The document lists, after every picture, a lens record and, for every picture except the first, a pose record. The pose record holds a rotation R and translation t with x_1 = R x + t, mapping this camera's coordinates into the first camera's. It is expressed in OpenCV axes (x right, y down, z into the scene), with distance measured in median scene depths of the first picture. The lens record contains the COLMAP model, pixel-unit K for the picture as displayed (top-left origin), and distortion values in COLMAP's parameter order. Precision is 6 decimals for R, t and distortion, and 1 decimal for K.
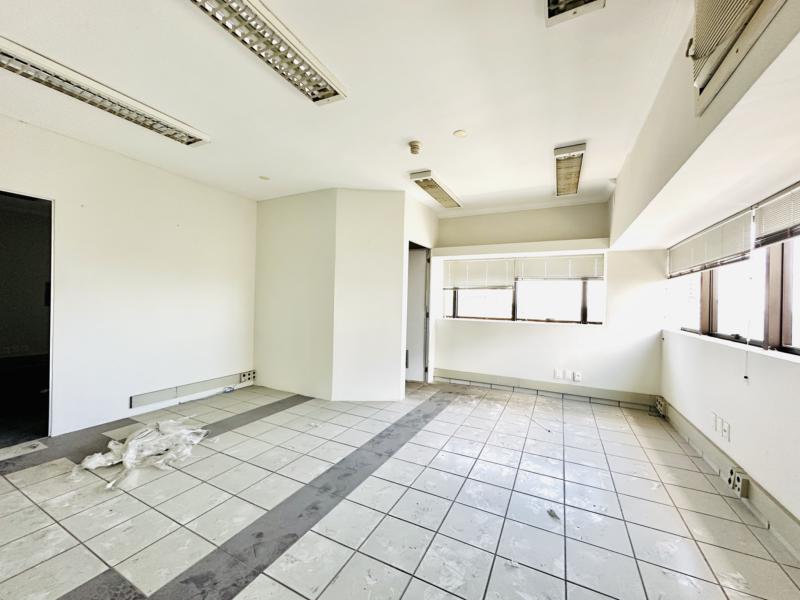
lens RADIAL K [[320.2, 0, 400.0], [0, 320.2, 300.0], [0, 0, 1]] dist [0.000768, 0.000002]
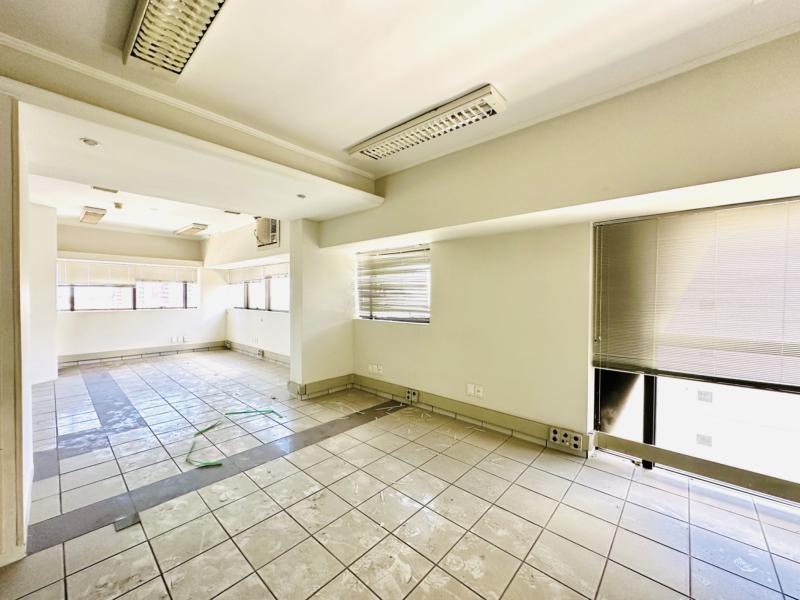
lens RADIAL K [[320.2, 0, 400.0], [0, 320.2, 300.0], [0, 0, 1]] dist [0.000768, 0.000002]
pose [[0.266955, -0.034191, 0.963102, -0.814144], [-0.004444, 0.999316, 0.036708, -0.040986], [-0.963699, -0.014080, 0.266621, -0.588221]]
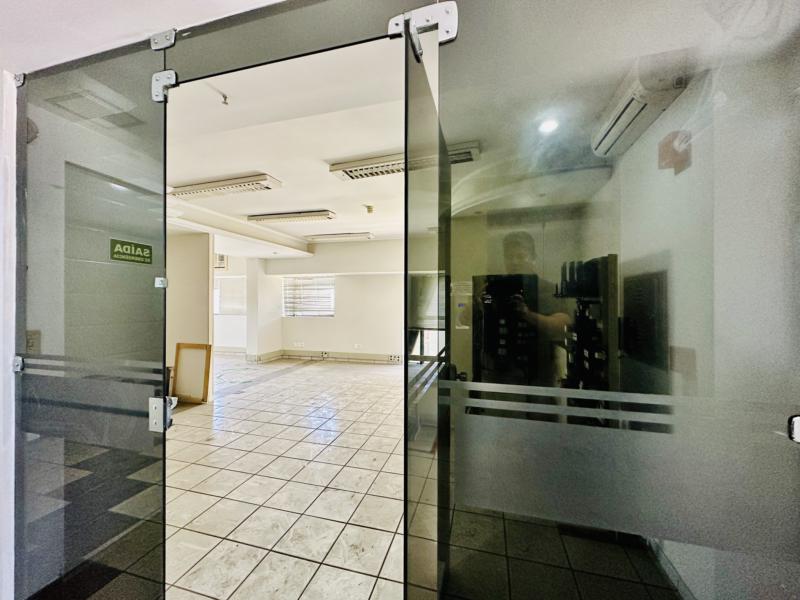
lens RADIAL K [[320.2, 0, 400.0], [0, 320.2, 300.0], [0, 0, 1]] dist [0.000768, 0.000002]
pose [[-0.207069, -0.020515, 0.978111, -2.116342], [-0.008600, 0.999780, 0.019149, -0.084028], [-0.978289, -0.004447, -0.207200, -0.349443]]
